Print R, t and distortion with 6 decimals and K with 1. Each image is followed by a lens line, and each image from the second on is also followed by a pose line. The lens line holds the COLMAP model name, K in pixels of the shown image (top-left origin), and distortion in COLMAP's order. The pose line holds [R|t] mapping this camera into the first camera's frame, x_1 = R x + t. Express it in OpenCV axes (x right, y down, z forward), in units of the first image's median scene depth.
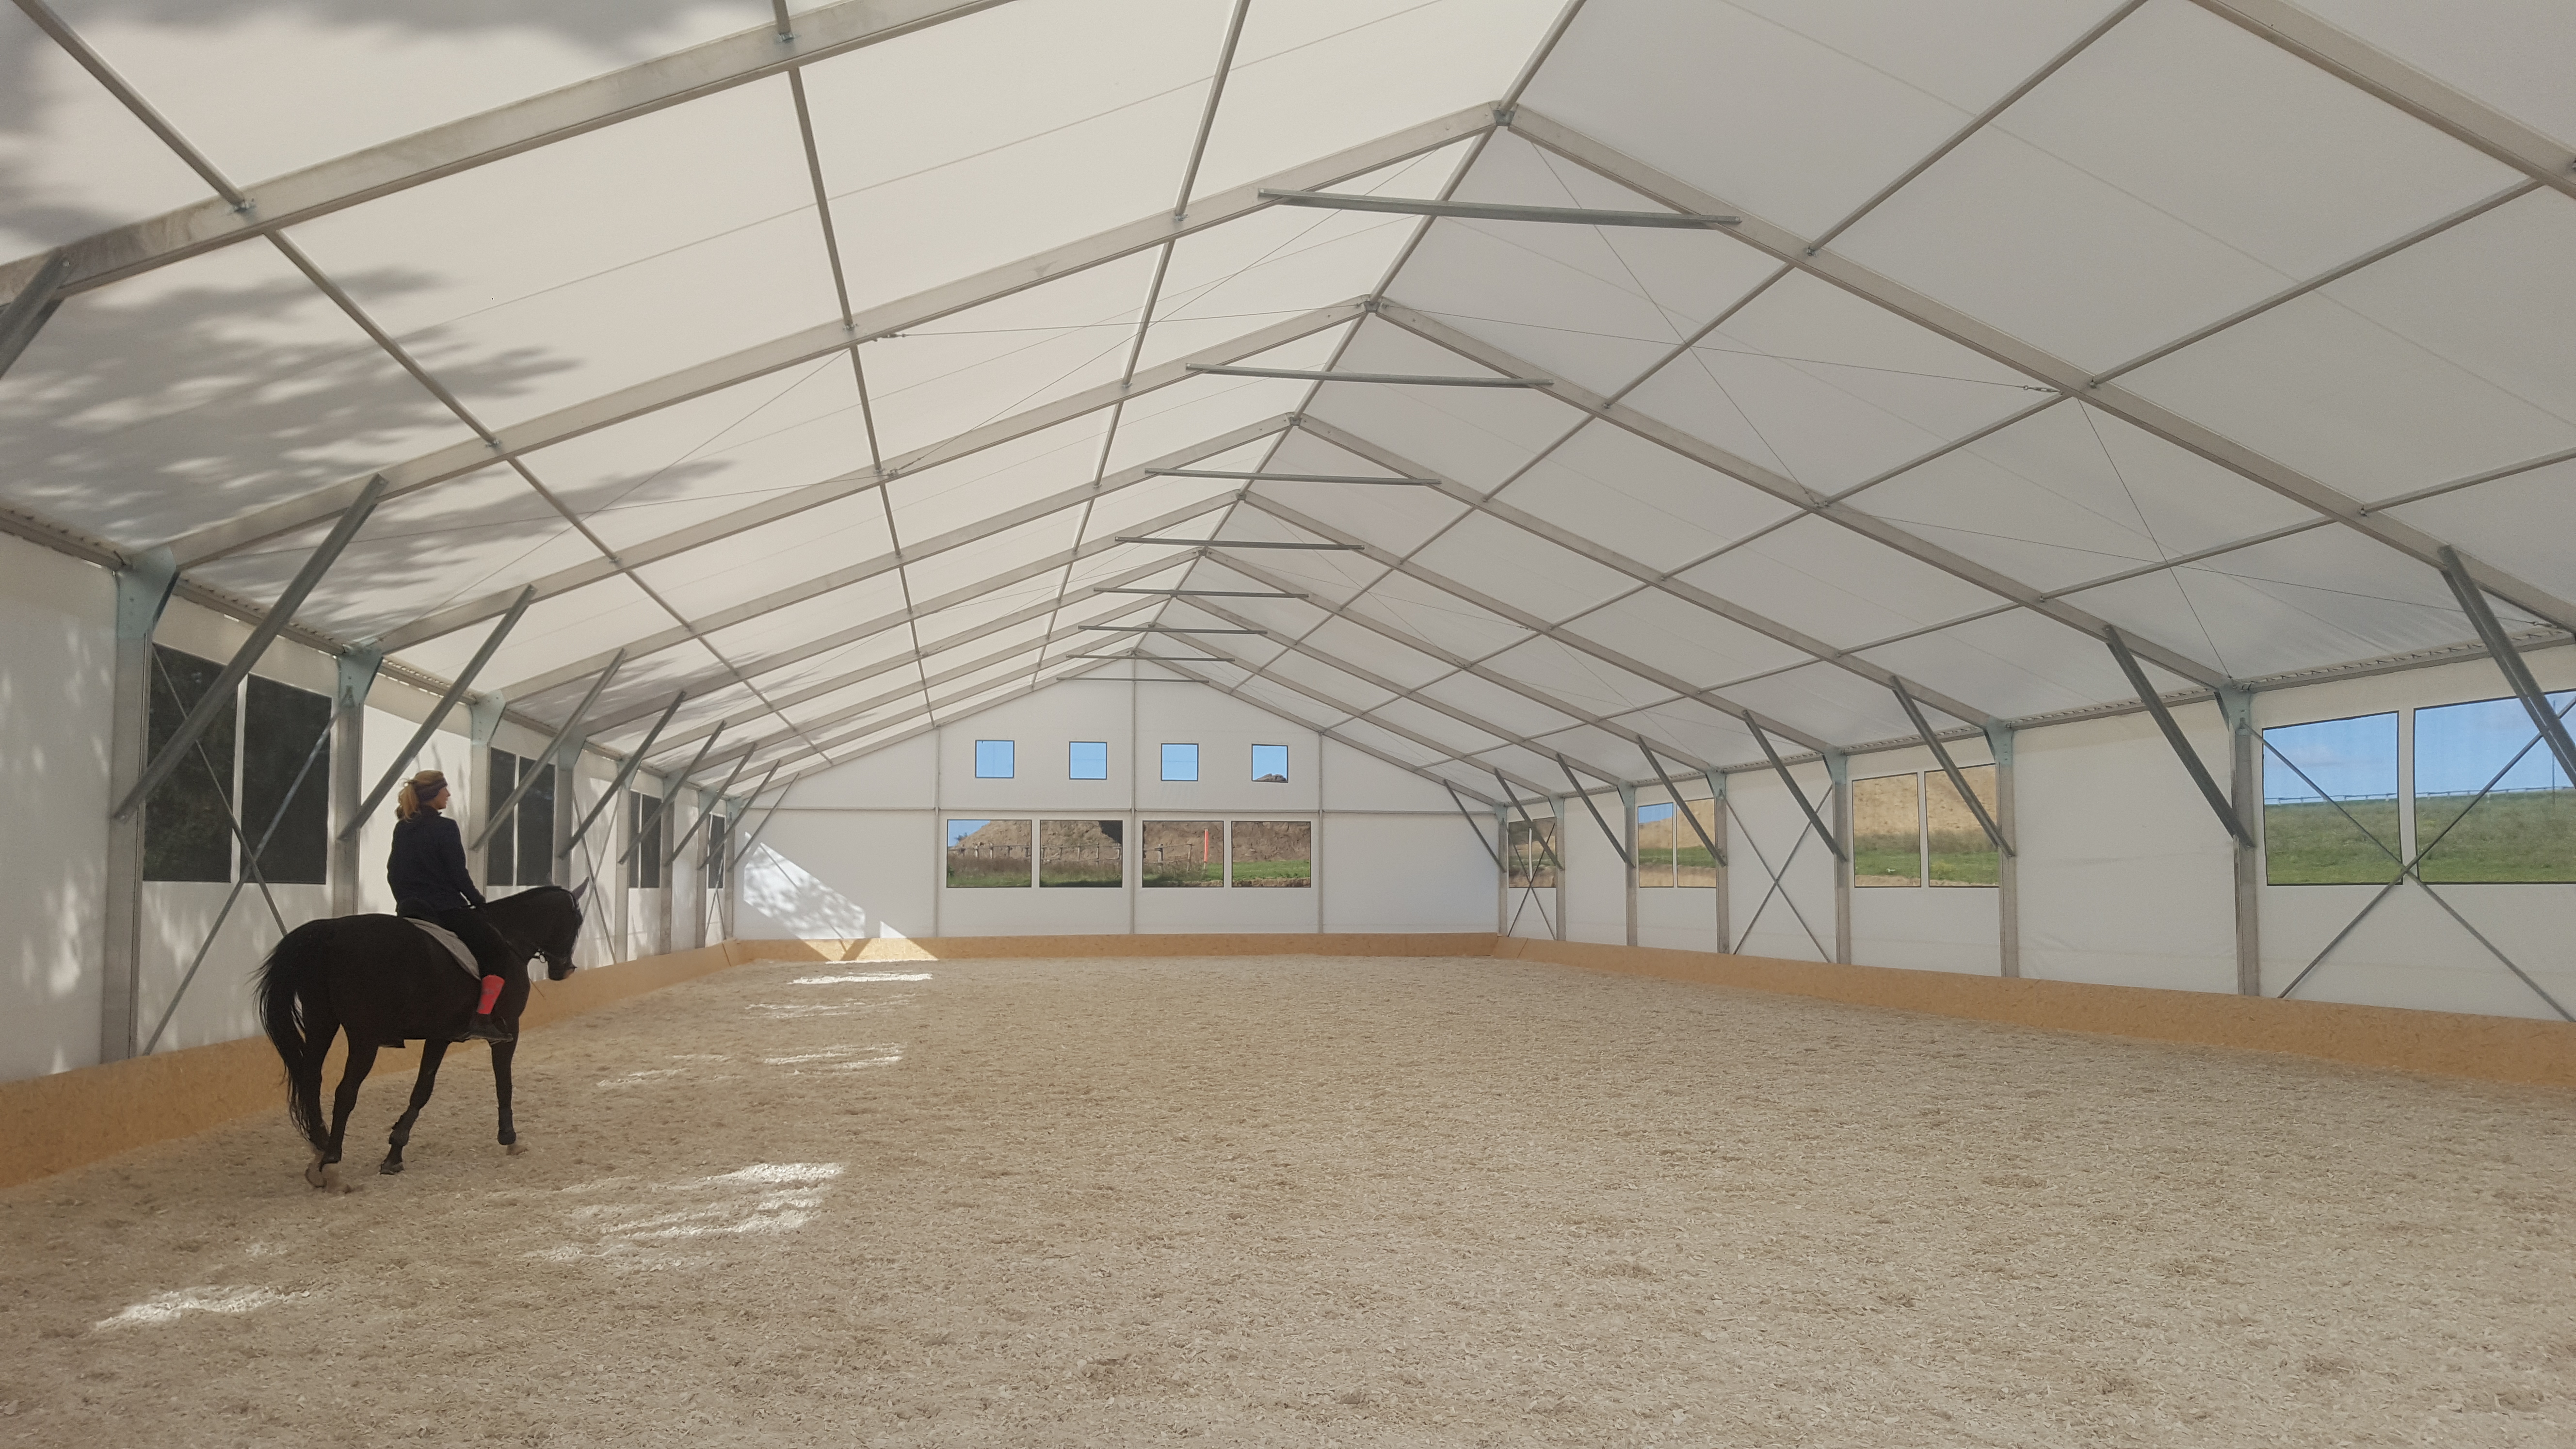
lens RADIAL K [[2194.5, 0, 1354.3], [0, 2194.5, 731.8], [0, 0, 1]] dist [0.160231, -0.229866]
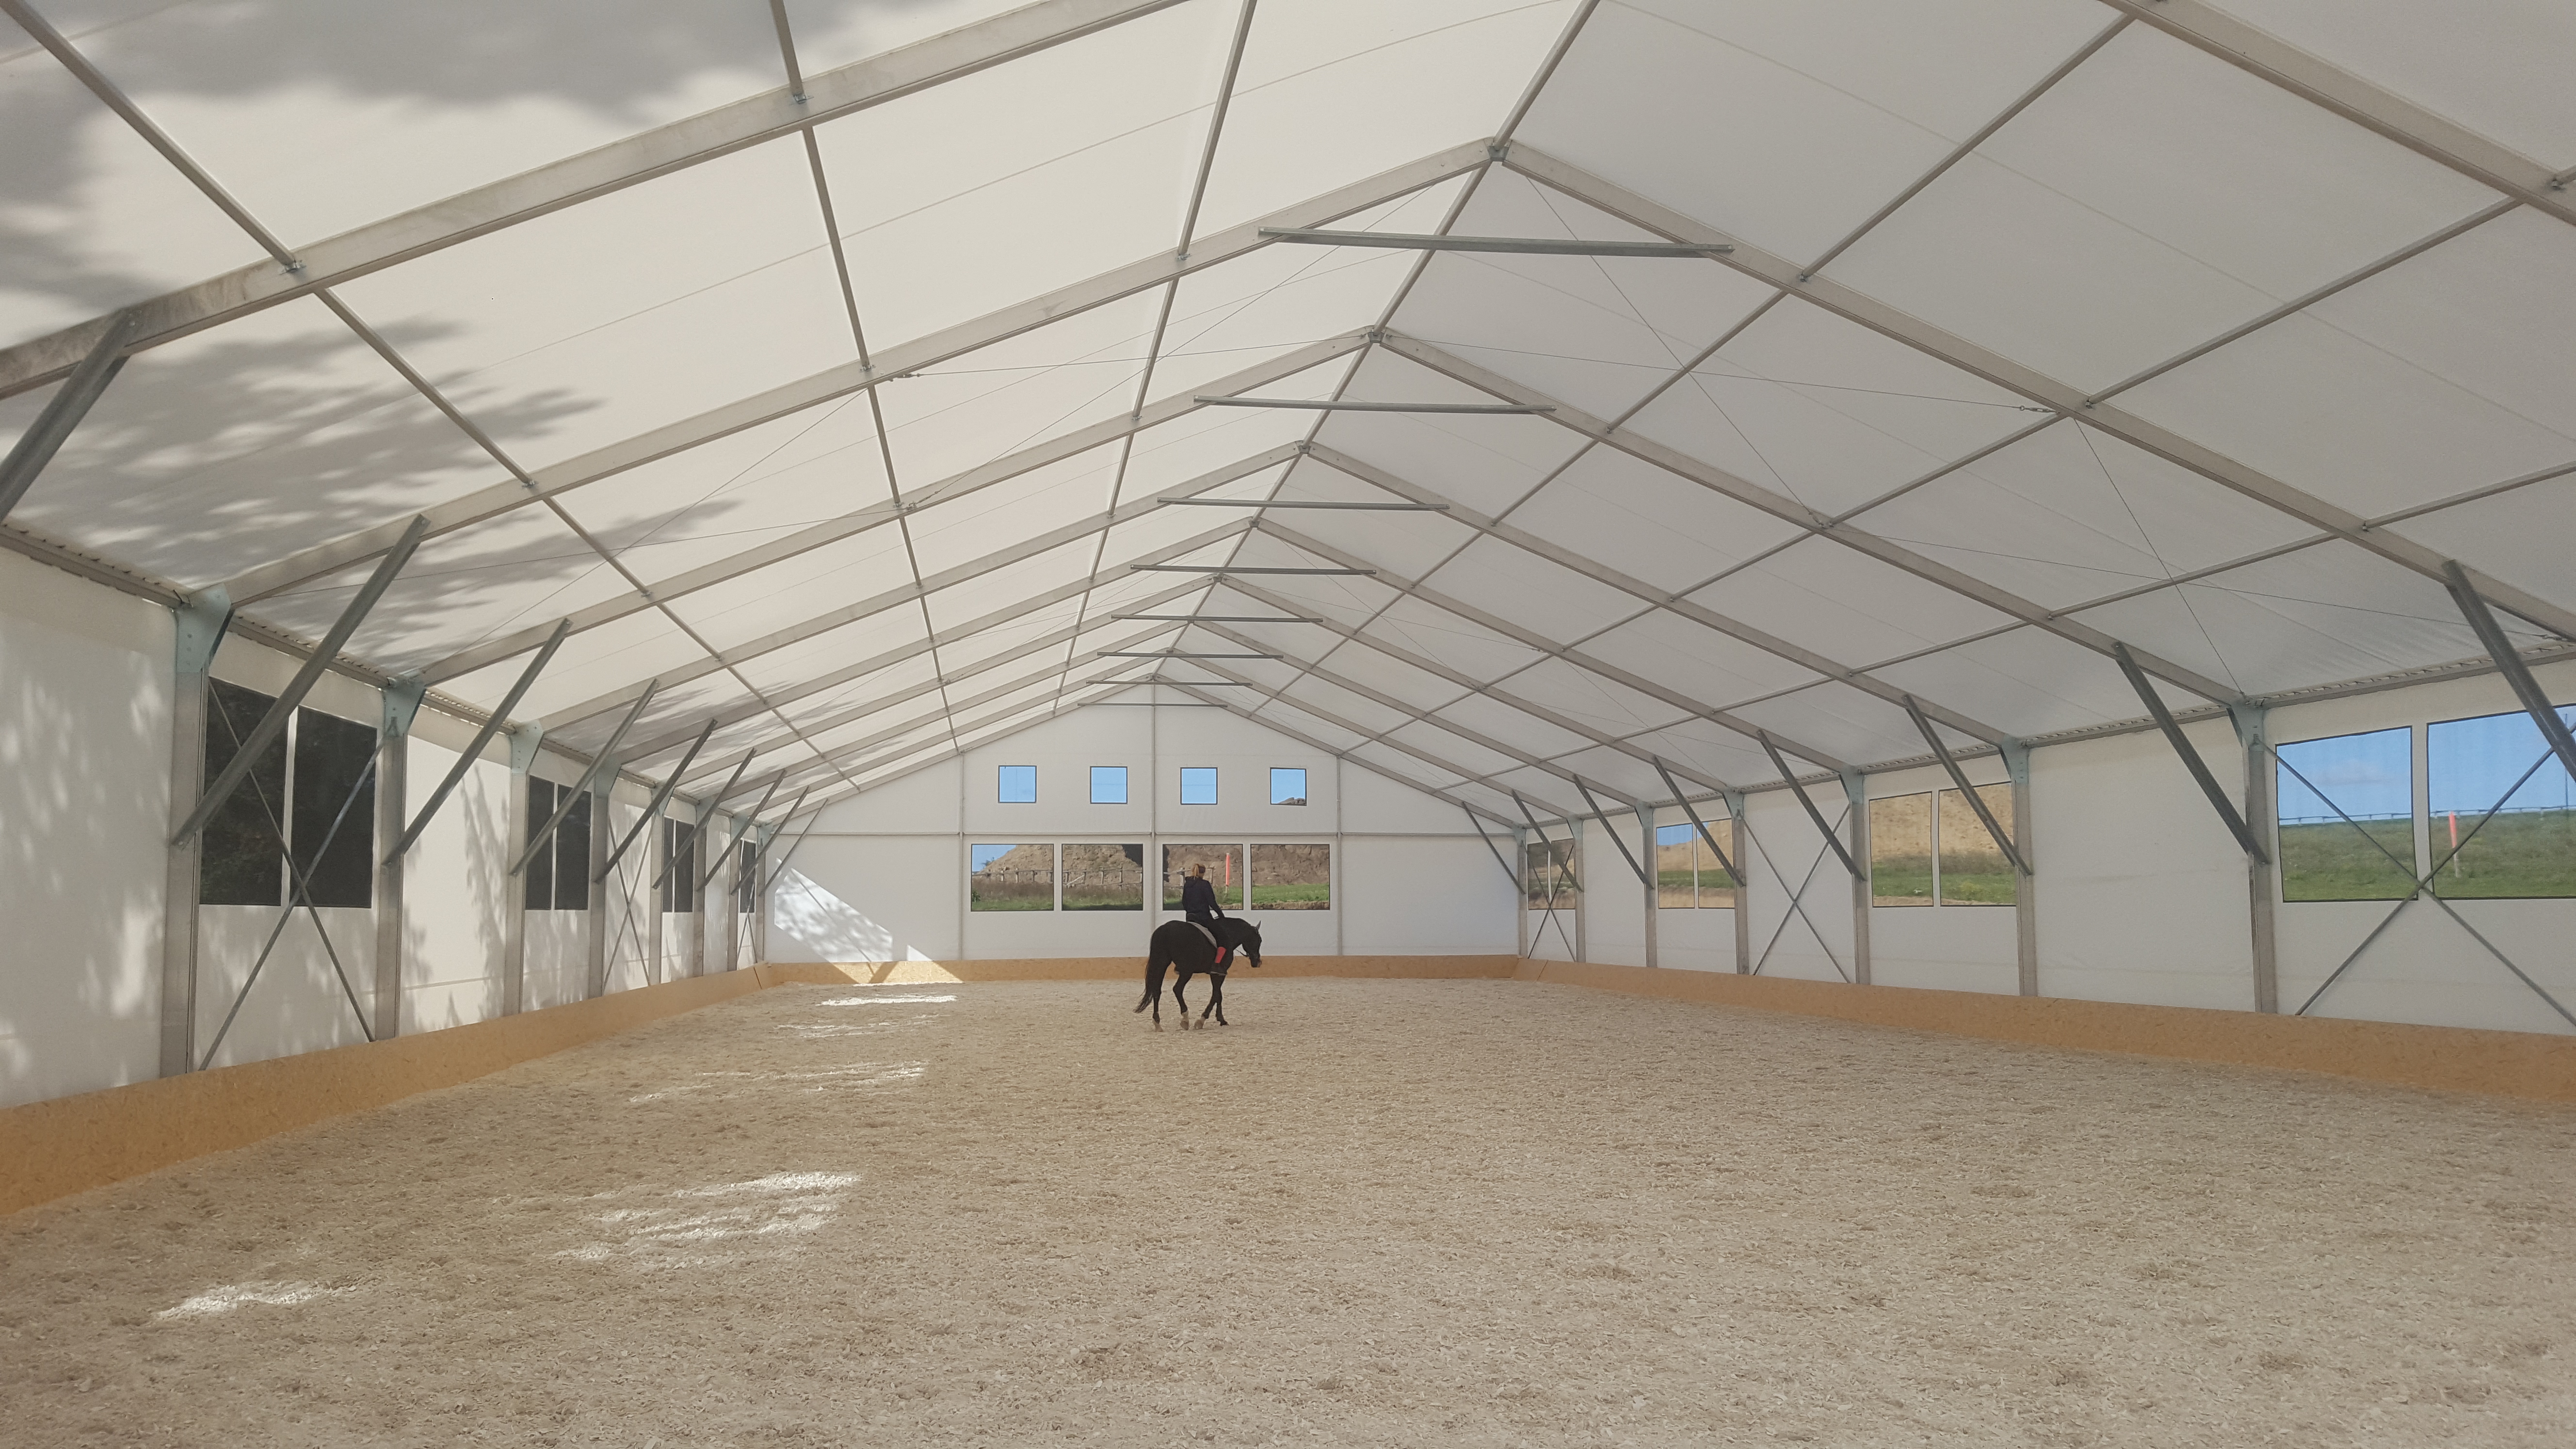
lens RADIAL K [[2187.0, 0, 1288.0], [0, 2187.0, 724.5], [0, 0, 1]] dist [0.170019, -0.243414]
pose [[0.999148, -0.007824, -0.040532, 0.009118], [0.007250, 0.999872, -0.014290, 0.000889], [0.040639, 0.013984, 0.999076, -0.019469]]
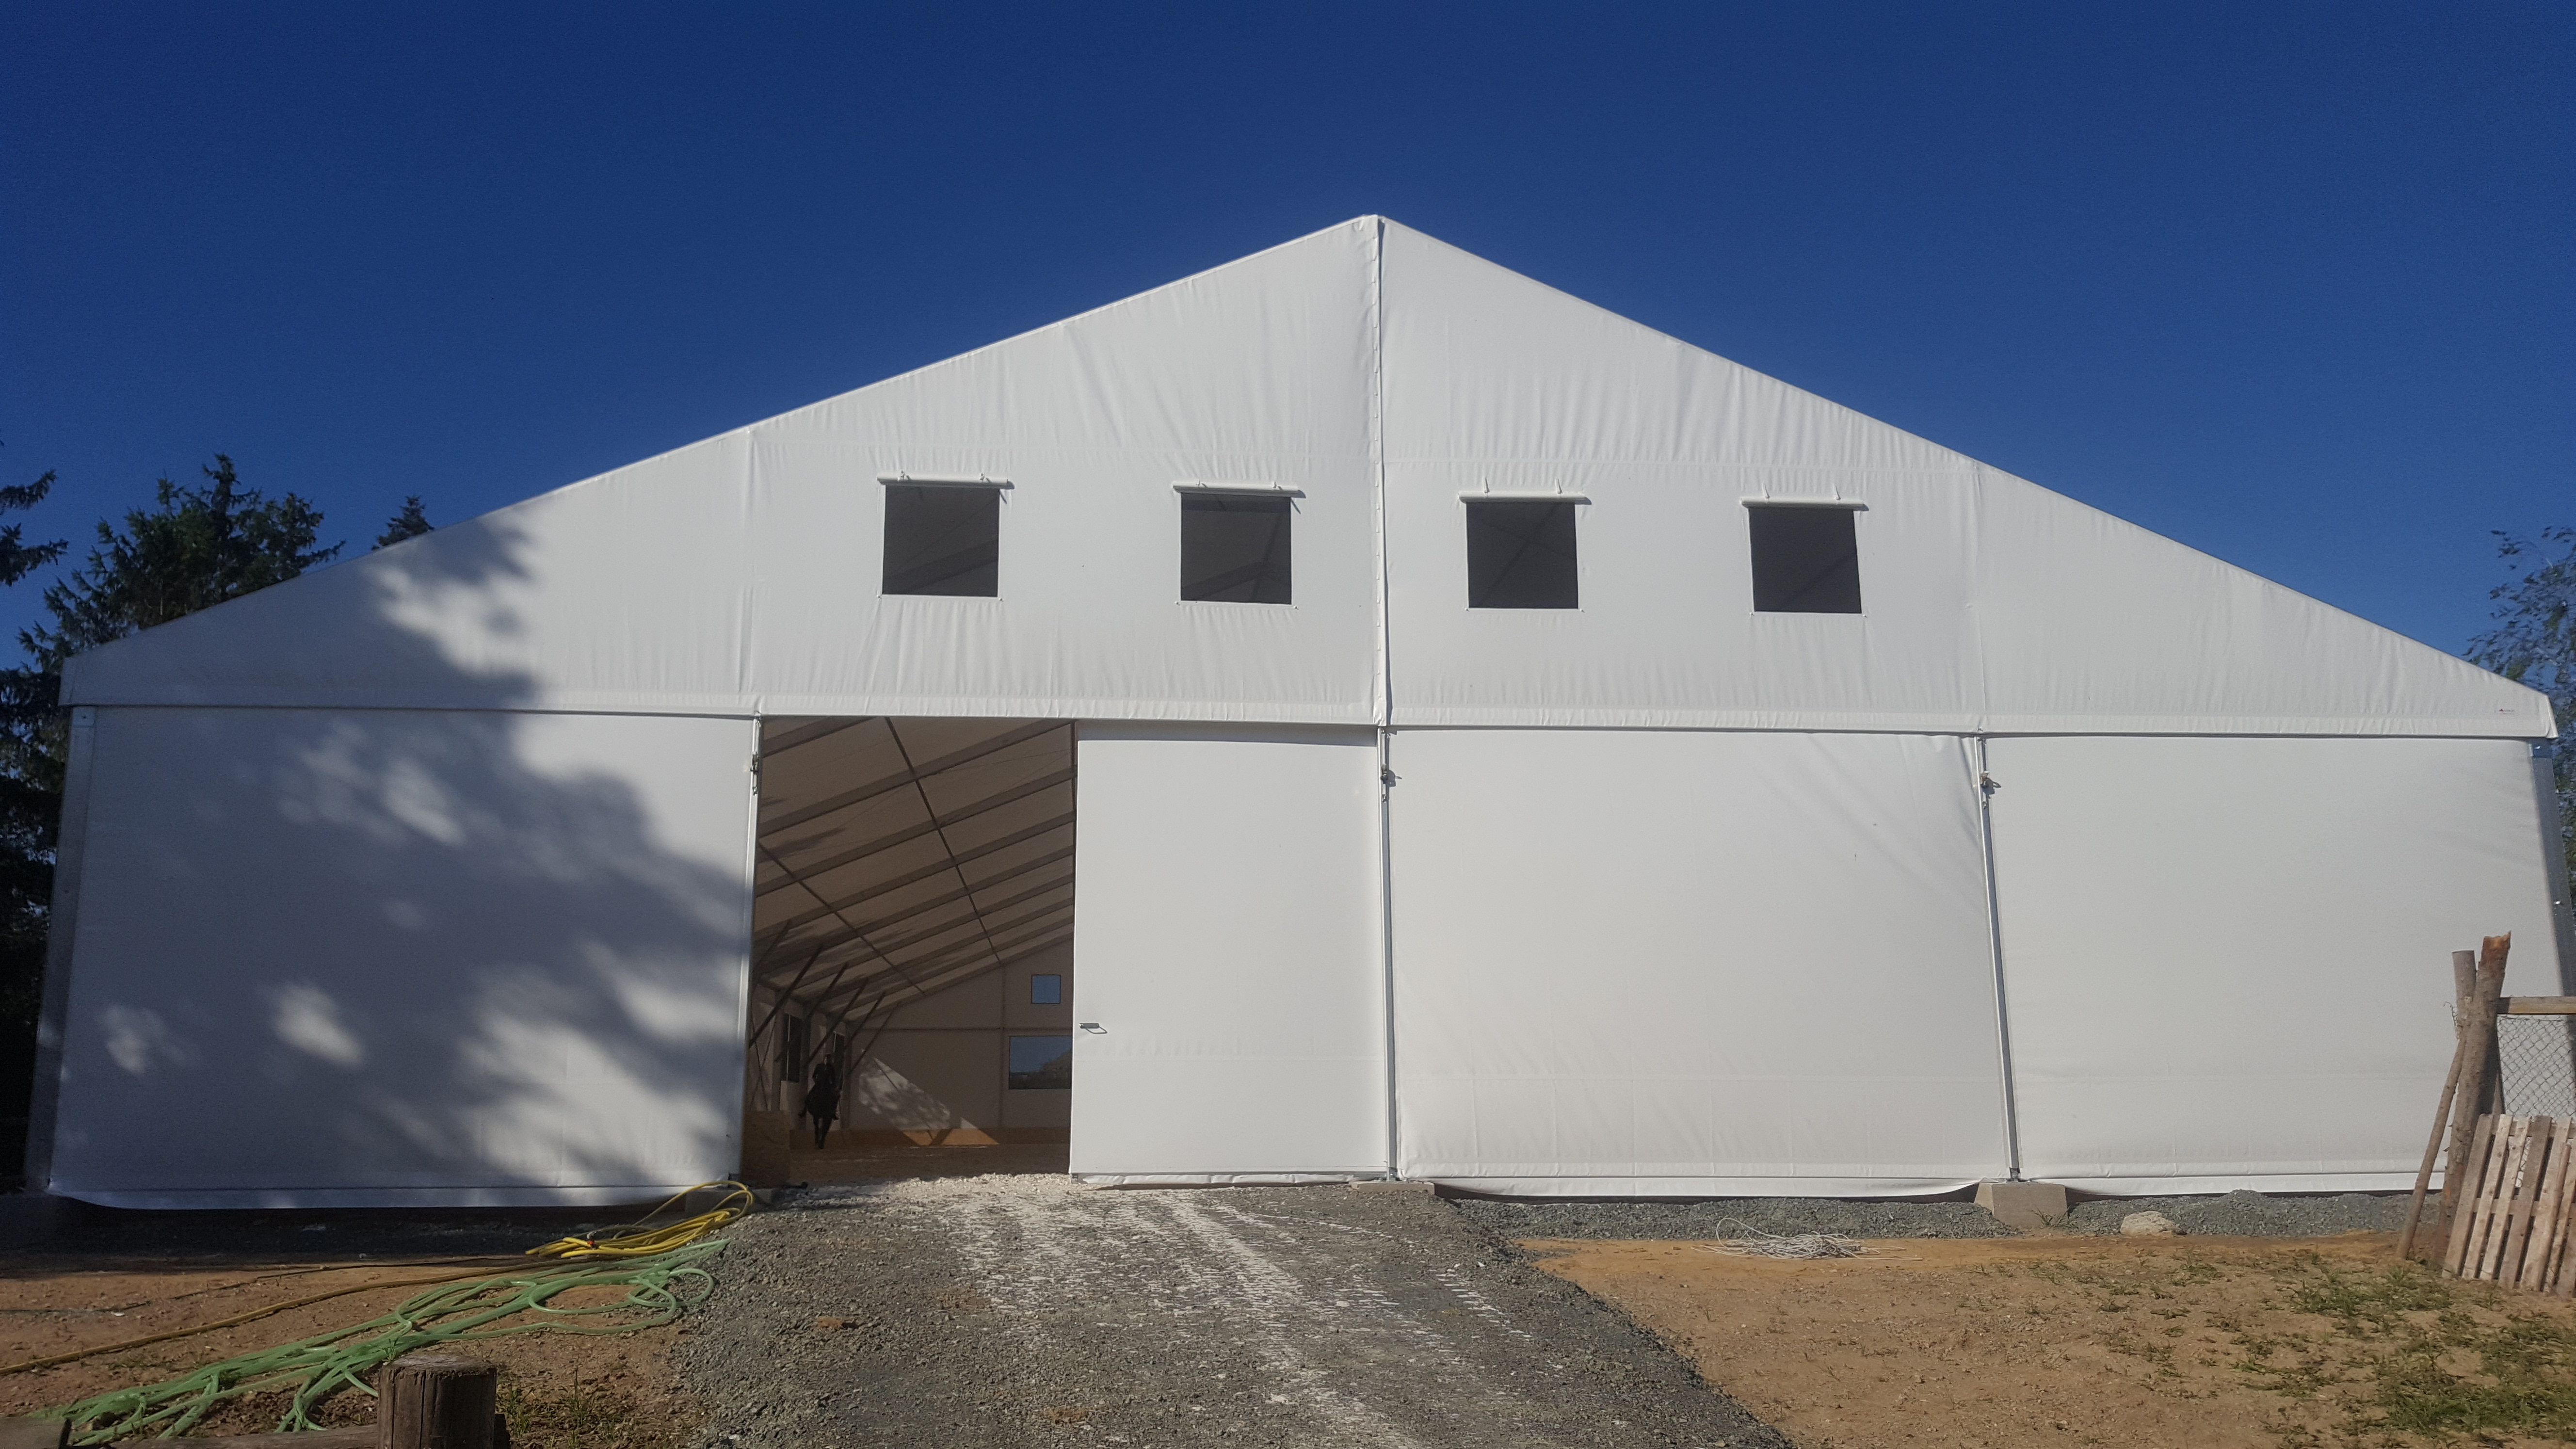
lens RADIAL K [[2187.0, 0, 1288.0], [0, 2187.0, 724.5], [0, 0, 1]] dist [0.170019, -0.243414]
pose [[0.996990, -0.019895, -0.074932, 0.274476], [0.011599, 0.993911, -0.109571, 0.002938], [0.076656, 0.108372, 0.991151, -1.010754]]
